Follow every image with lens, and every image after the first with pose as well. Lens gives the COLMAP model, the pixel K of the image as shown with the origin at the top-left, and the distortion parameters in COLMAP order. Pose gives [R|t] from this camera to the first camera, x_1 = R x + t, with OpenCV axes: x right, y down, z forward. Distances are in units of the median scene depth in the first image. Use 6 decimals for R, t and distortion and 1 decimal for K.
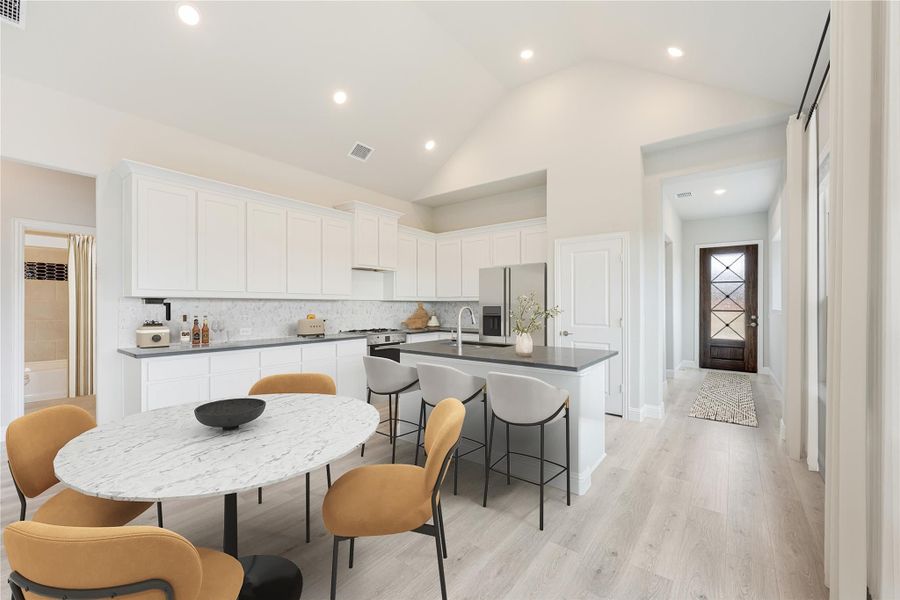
lens RADIAL K [[367.0, 0, 453.5], [0, 367.0, 302.5], [0, 0, 1]] dist [0.012258, -0.000017]
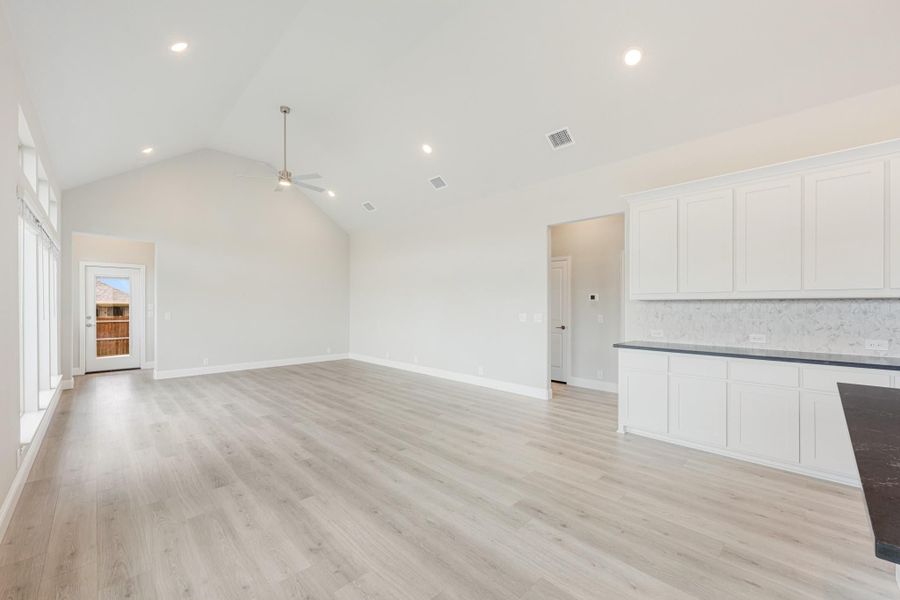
lens RADIAL K [[363.4, 0, 454.0], [0, 363.4, 303.7], [0, 0, 1]] dist [-0.008396, -0.000190]
pose [[-0.137387, -0.008648, -0.990480, 0.210590], [0.002863, 0.999954, -0.009128, 0.002660], [0.990513, -0.004090, -0.137356, 0.248542]]
